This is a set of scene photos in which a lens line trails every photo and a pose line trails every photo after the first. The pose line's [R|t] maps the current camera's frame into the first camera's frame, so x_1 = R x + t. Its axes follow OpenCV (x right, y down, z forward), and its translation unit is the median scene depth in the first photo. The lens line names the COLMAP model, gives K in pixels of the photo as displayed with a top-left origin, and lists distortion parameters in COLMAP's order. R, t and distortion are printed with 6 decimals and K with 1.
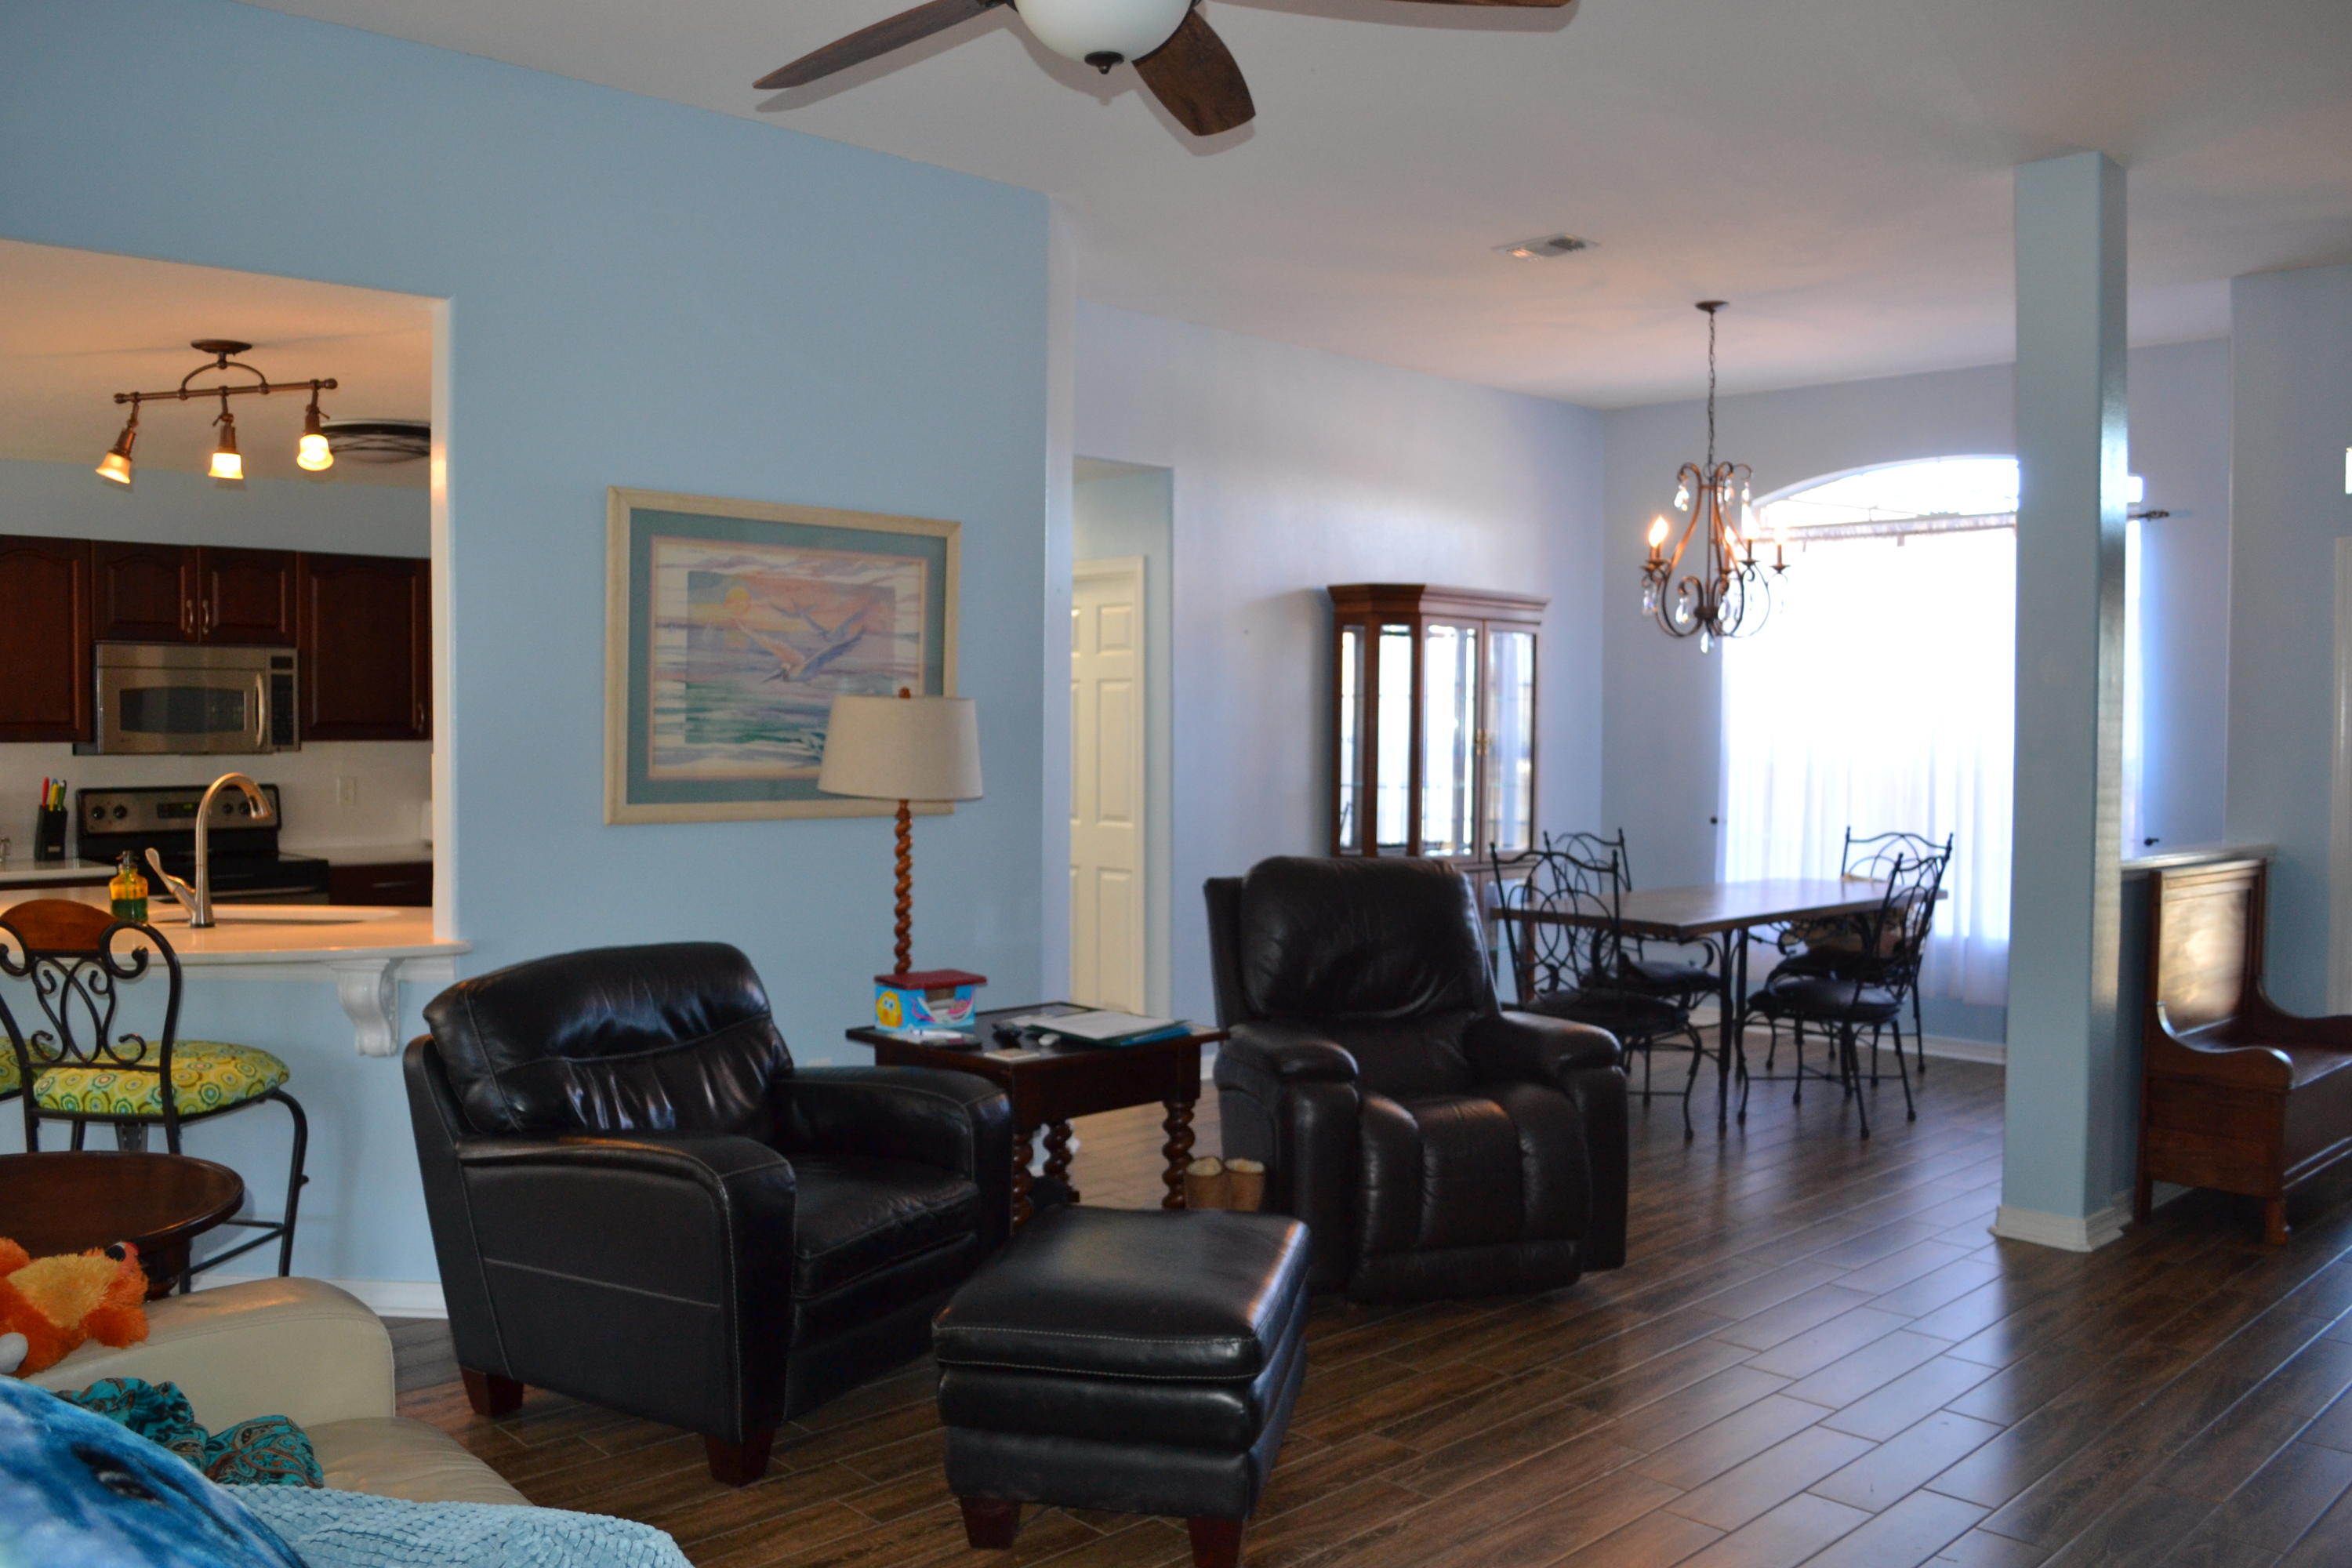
lens RADIAL K [[1888.1, 0, 1164.9], [0, 1888.1, 787.3], [0, 0, 1]] dist [-0.083810, 0.011596]
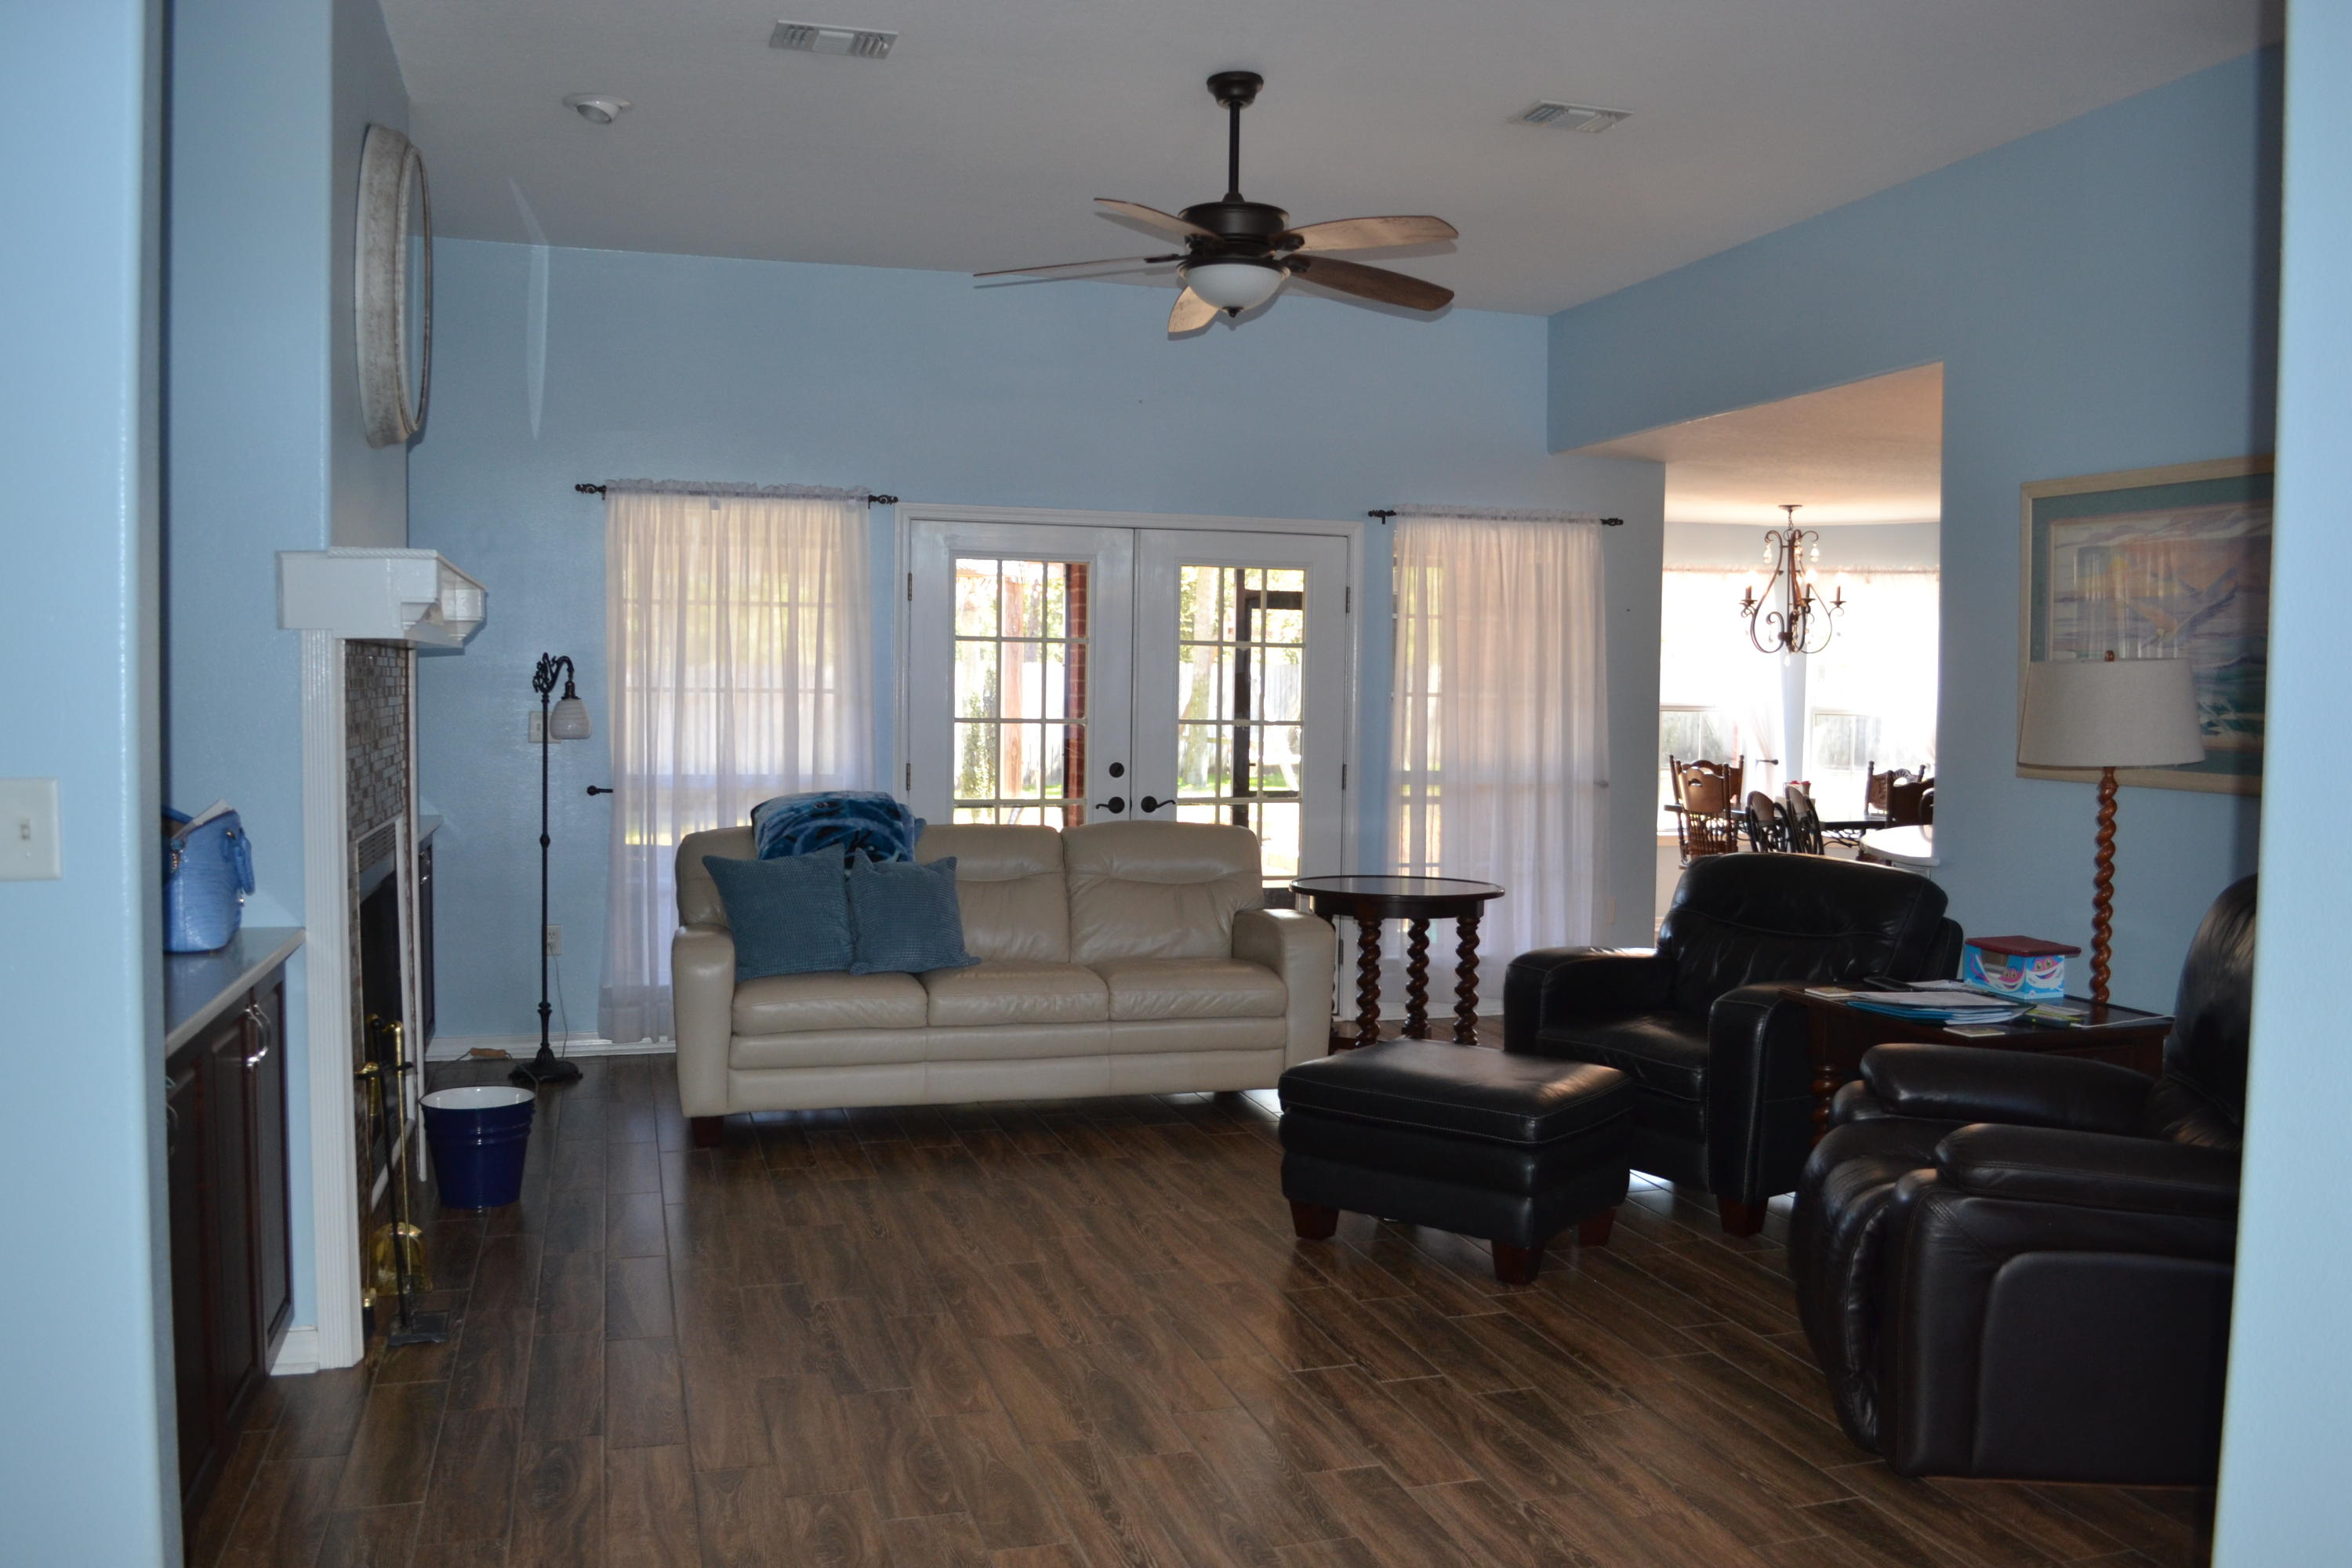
lens RADIAL K [[1888.1, 0, 1164.9], [0, 1888.1, 787.3], [0, 0, 1]] dist [-0.083810, 0.011596]
pose [[-0.466362, 0.040989, -0.883644, 1.042083], [-0.032482, 0.997459, 0.063411, -0.031854], [0.883998, 0.058275, -0.463845, 1.153702]]
